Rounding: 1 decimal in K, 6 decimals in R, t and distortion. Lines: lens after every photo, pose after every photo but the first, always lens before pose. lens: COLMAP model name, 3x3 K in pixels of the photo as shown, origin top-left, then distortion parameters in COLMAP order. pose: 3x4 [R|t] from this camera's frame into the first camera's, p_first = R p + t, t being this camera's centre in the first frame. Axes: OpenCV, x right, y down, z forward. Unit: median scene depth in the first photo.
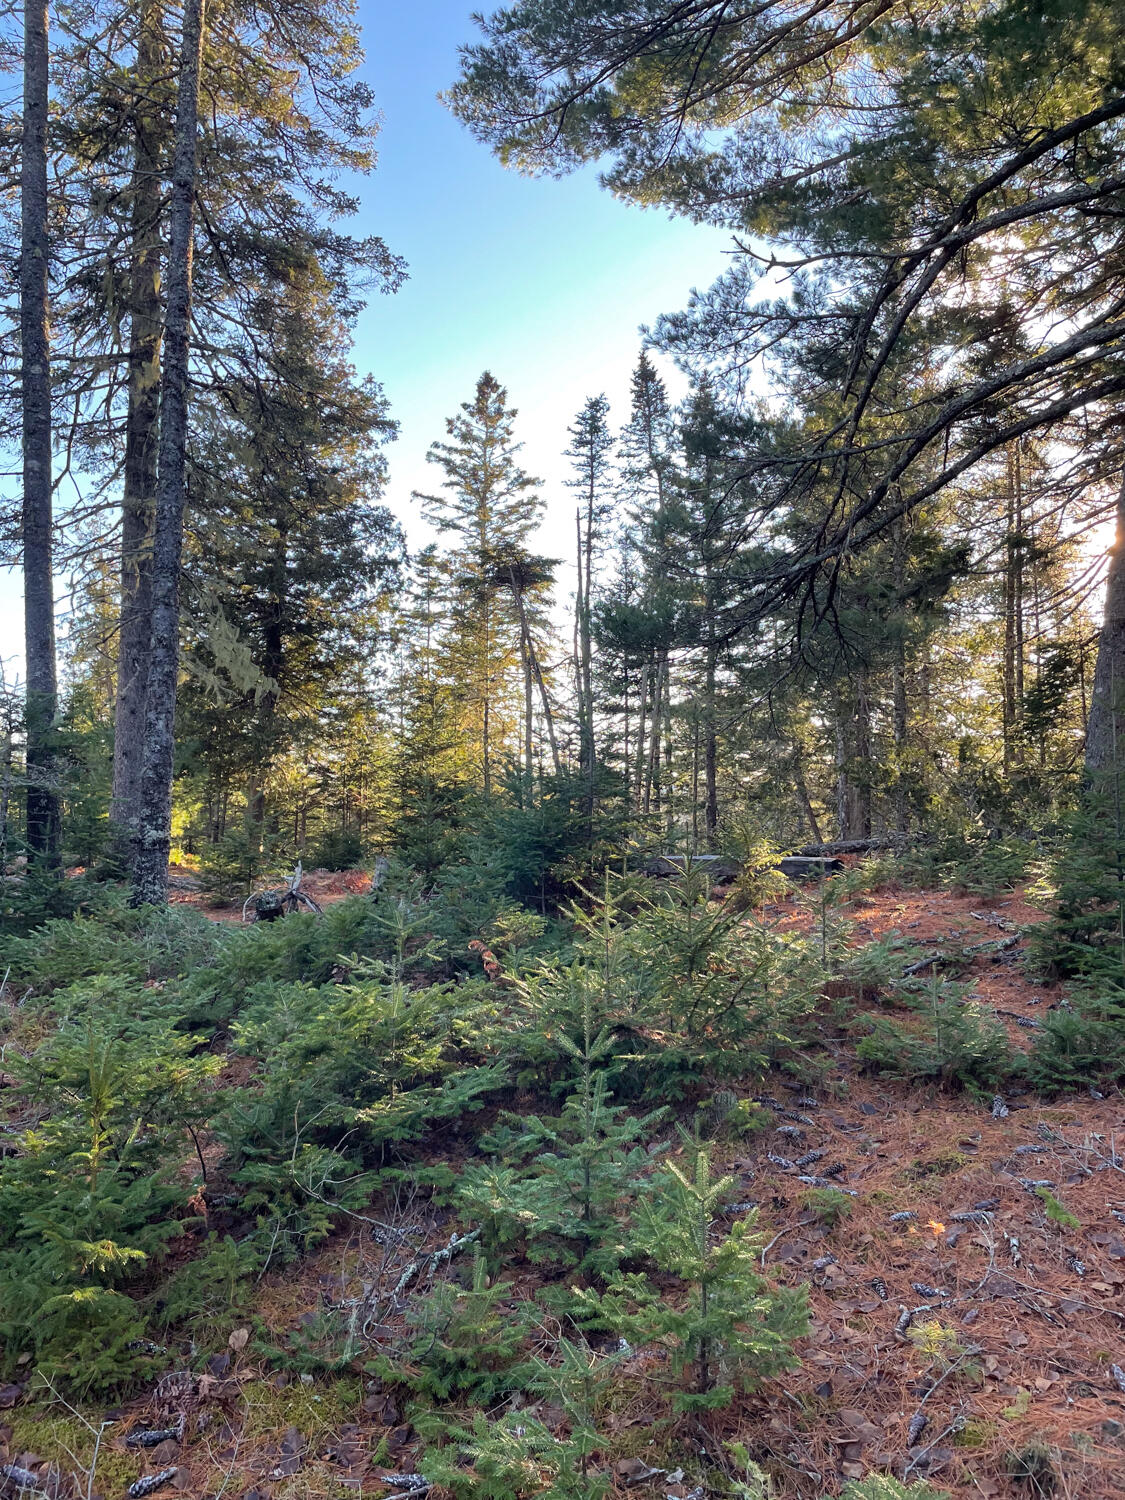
lens RADIAL K [[1235.6, 0, 555.7], [0, 1235.6, 748.3], [0, 0, 1]] dist [0.112814, -0.158972]
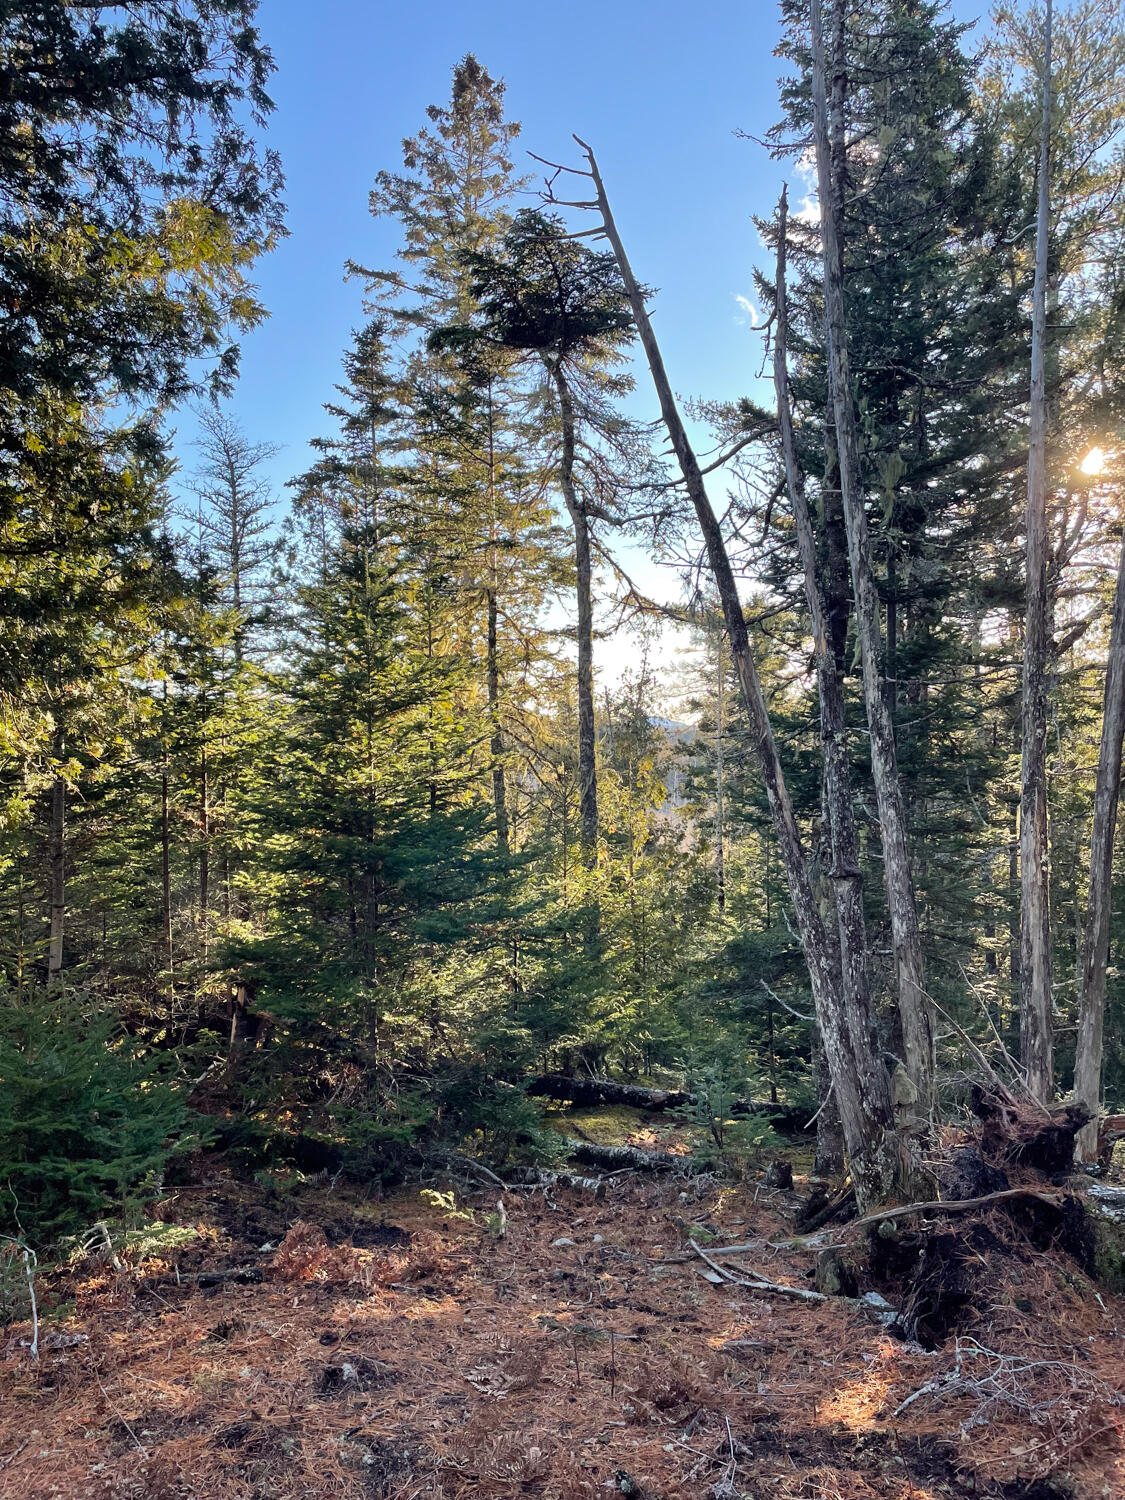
lens RADIAL K [[1235.6, 0, 555.7], [0, 1235.6, 748.3], [0, 0, 1]] dist [0.112814, -0.158972]
pose [[0.999632, -0.009425, 0.025448, -0.032369], [0.008049, 0.998527, 0.053656, -0.003524], [-0.025916, -0.053431, 0.998235, 0.380555]]
